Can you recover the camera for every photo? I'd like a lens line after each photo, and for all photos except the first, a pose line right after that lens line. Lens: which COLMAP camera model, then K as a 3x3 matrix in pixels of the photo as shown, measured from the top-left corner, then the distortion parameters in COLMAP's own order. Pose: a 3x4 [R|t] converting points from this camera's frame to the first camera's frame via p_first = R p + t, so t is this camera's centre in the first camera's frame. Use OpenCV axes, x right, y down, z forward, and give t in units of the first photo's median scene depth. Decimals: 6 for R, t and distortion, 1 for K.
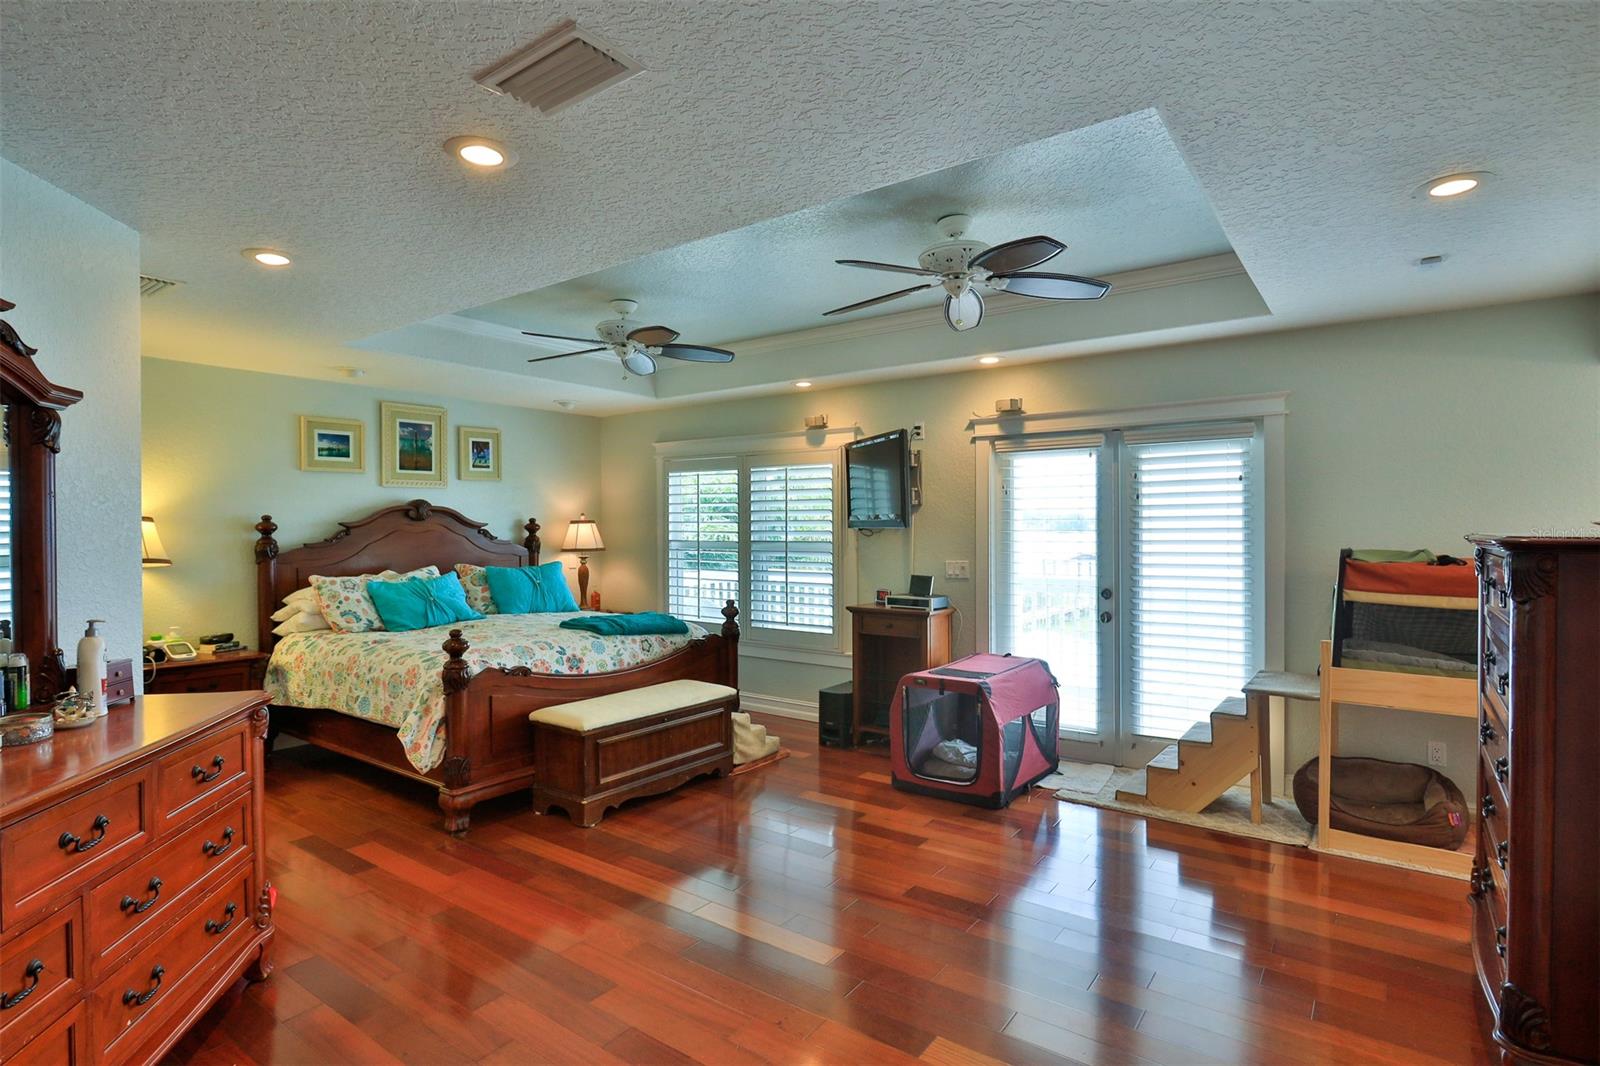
lens RADIAL K [[820.3, 0, 800.0], [0, 820.3, 533.0], [0, 0, 1]] dist [-0.001619, -0.000114]
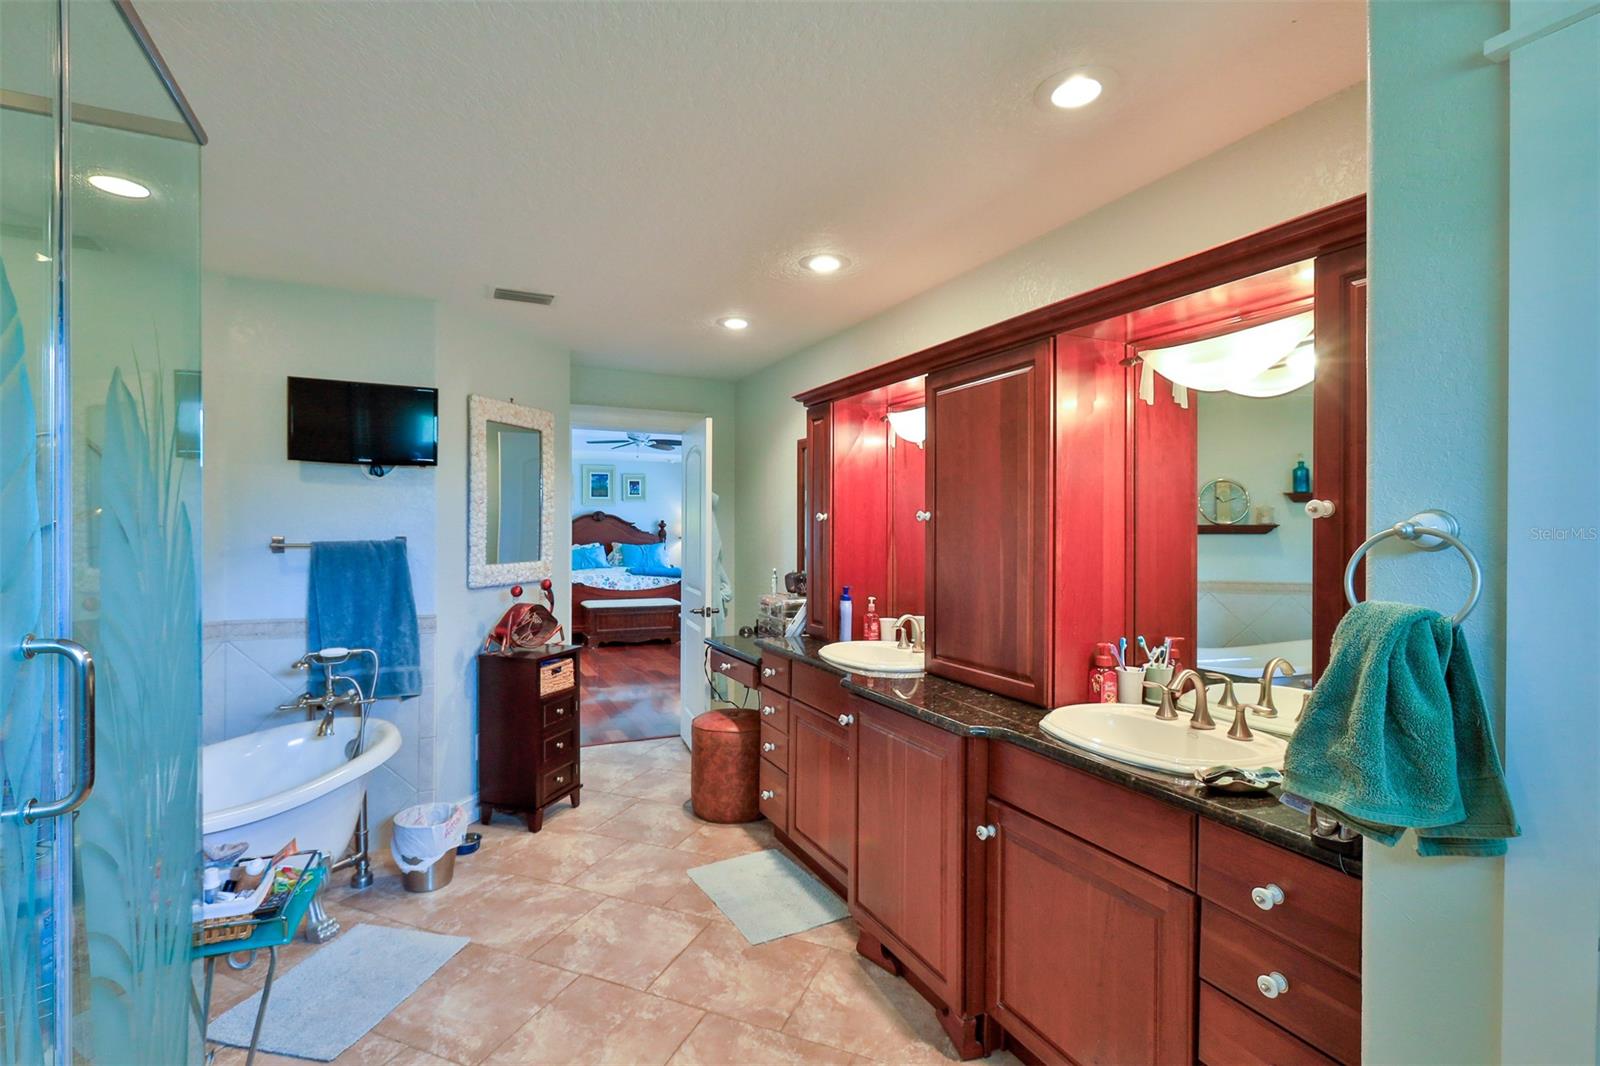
lens RADIAL K [[767.0, 0, 800.0], [0, 767.0, 533.0], [0, 0, 1]] dist [0.000751, 0.000261]
pose [[0.882045, 0.009608, -0.471067, 0.957854], [-0.009753, 0.999950, 0.002134, 0.005581], [0.471064, 0.002712, 0.882095, -0.501500]]
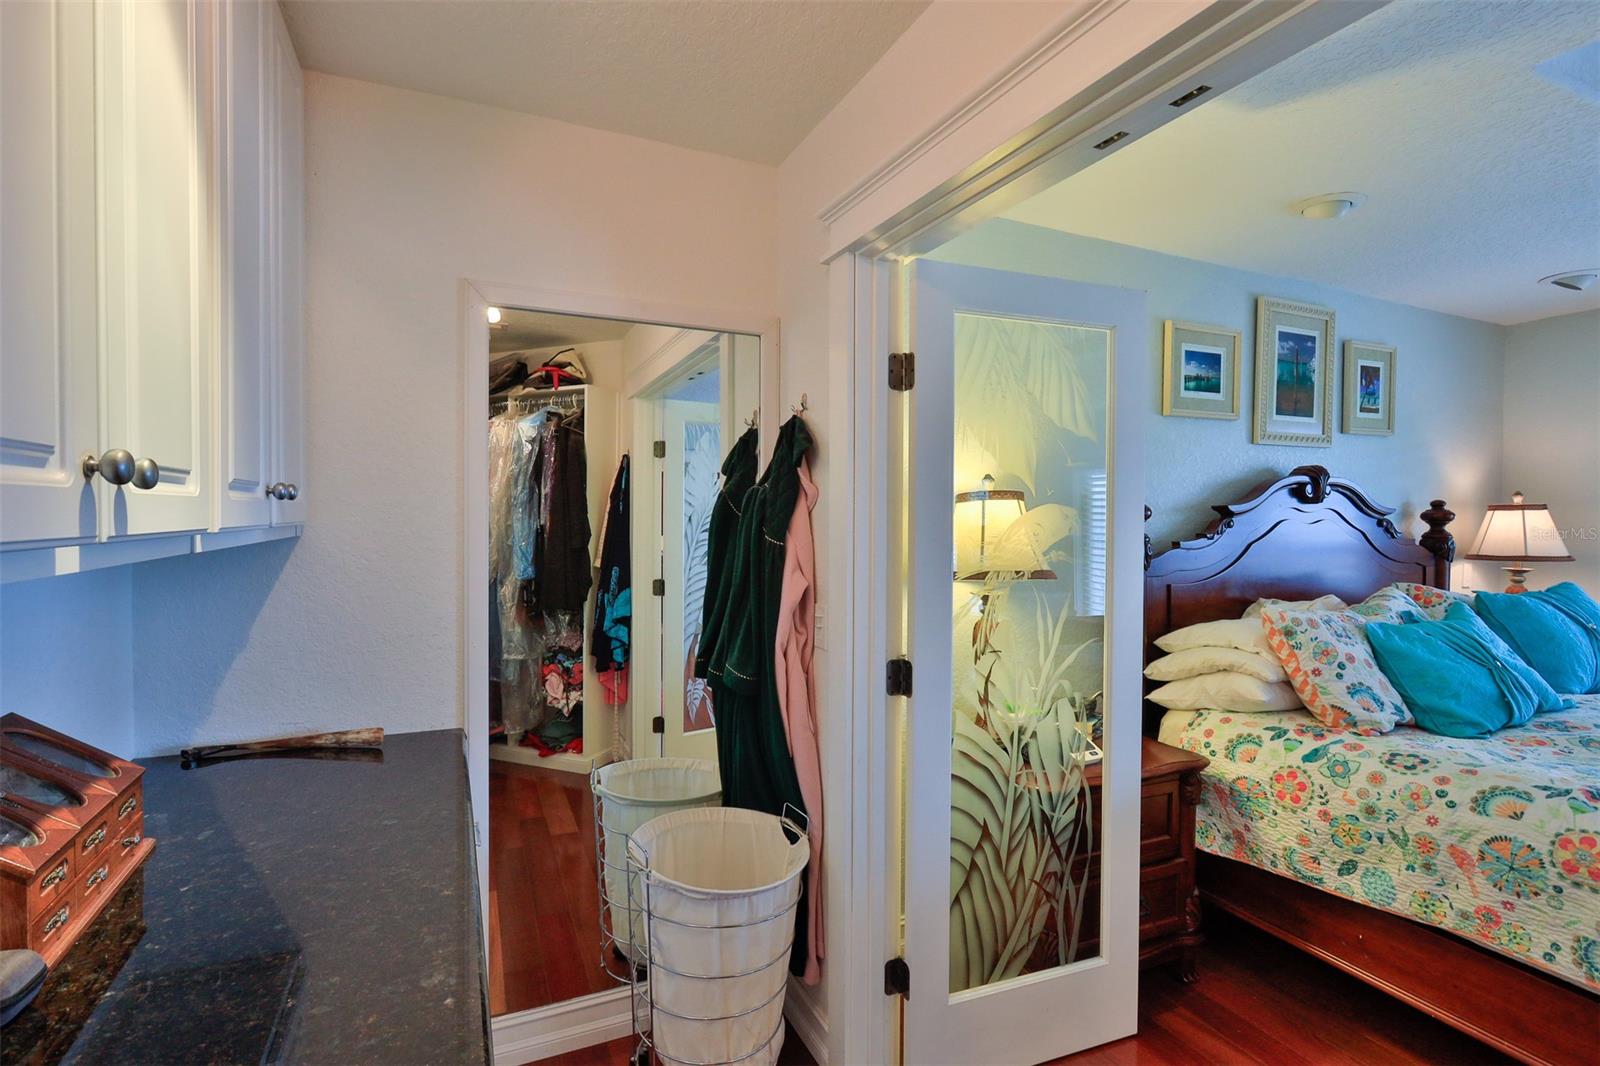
lens RADIAL K [[767.0, 0, 800.0], [0, 767.0, 533.0], [0, 0, 1]] dist [0.000751, 0.000261]
pose [[0.879065, 0.019968, -0.476283, -0.558828], [-0.012422, 0.999743, 0.018987, -0.000166], [0.476539, -0.010774, 0.879087, 0.389935]]
